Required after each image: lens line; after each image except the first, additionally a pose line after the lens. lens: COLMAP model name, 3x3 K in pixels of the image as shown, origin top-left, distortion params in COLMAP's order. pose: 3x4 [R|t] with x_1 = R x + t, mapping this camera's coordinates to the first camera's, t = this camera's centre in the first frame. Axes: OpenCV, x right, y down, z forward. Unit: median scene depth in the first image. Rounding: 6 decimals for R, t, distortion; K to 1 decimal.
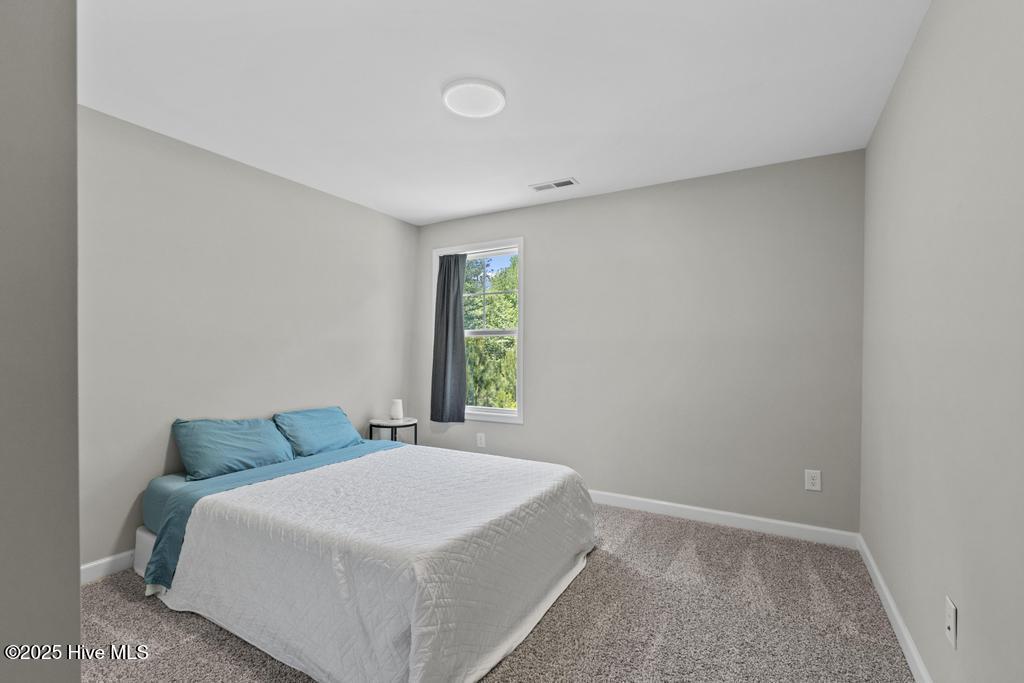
lens RADIAL K [[466.6, 0, 514.2], [0, 466.6, 349.2], [0, 0, 1]] dist [0.003199, 0.000410]
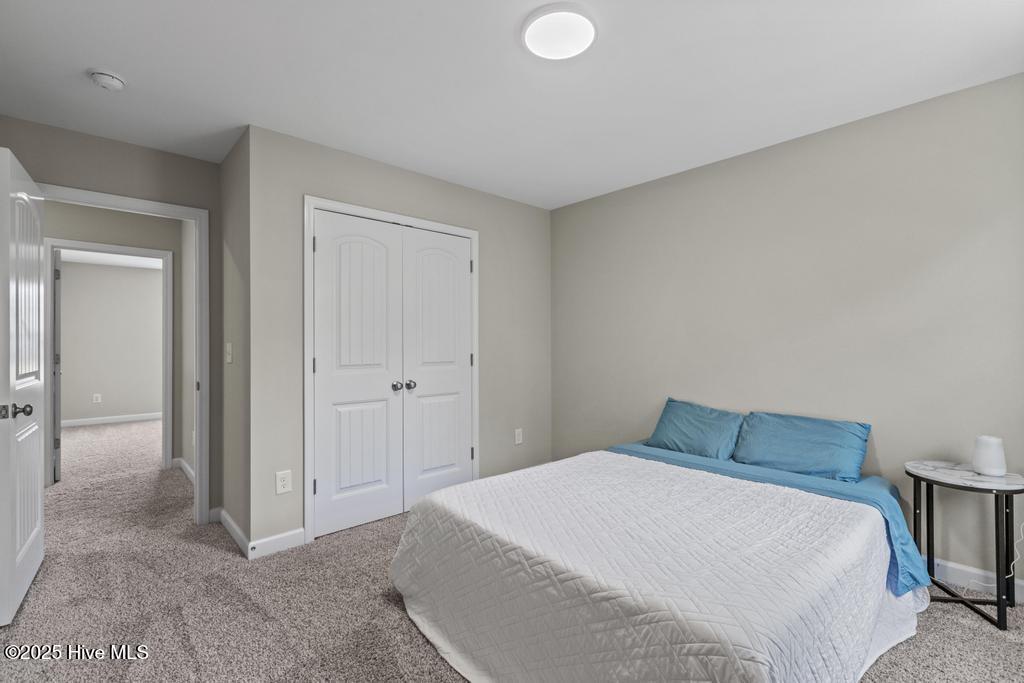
lens RADIAL K [[466.6, 0, 509.2], [0, 466.6, 339.8], [0, 0, 1]] dist [0.003199, 0.000410]
pose [[-0.302865, -0.006694, -0.953010, 0.568426], [0.006247, 0.999940, -0.009009, 0.003713], [0.953013, -0.008682, -0.302805, 0.928097]]
